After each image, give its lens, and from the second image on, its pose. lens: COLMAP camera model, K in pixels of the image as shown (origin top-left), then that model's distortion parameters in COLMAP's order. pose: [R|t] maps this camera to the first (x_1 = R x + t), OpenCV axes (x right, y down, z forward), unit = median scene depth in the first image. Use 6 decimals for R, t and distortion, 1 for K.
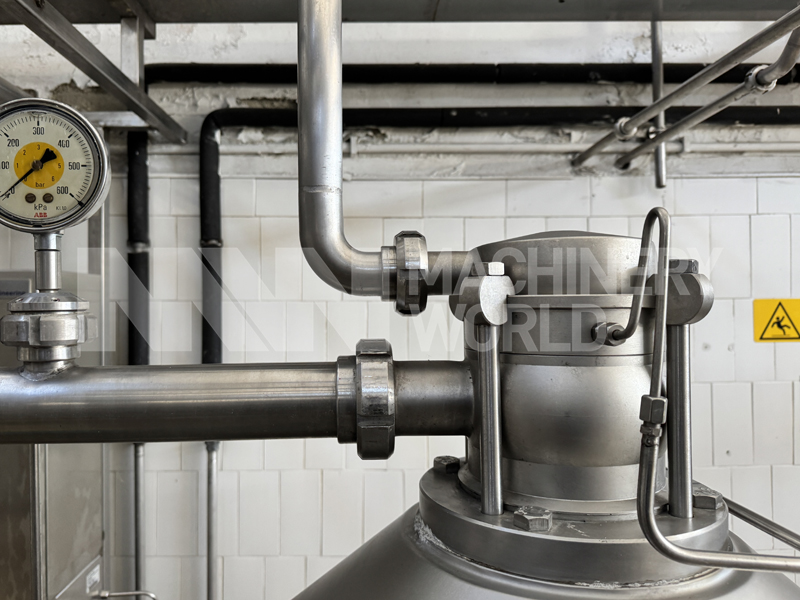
lens RADIAL K [[591.9, 0, 366.3], [0, 591.9, 299.5], [0, 0, 1]] dist [0.004517, -0.006659]
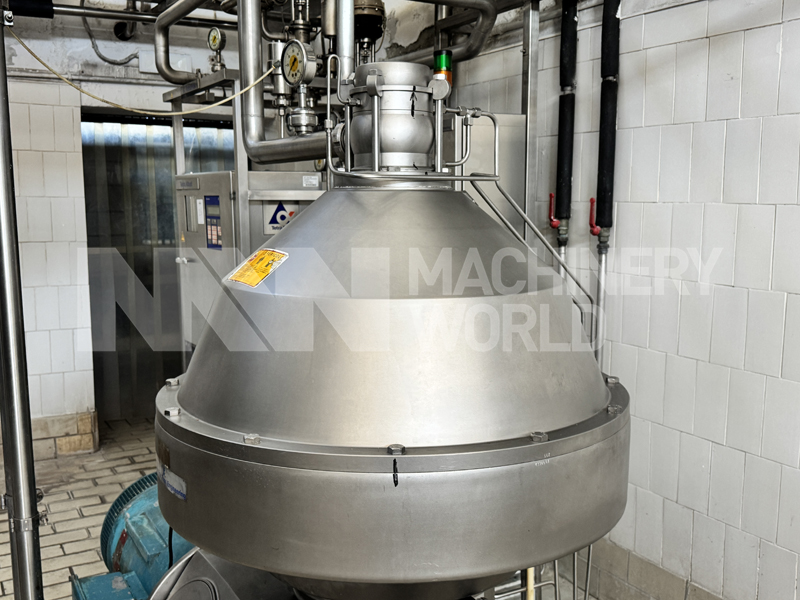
lens RADIAL K [[792.6, 0, 401.2], [0, 792.6, 303.4], [0, 0, 1]] dist [0.171751, -0.348322]
pose [[0.491604, 0.115948, -0.863065, 0.976369], [0.010890, 0.990200, 0.139231, 0.119387], [0.870751, -0.077845, 0.485524, -0.182718]]
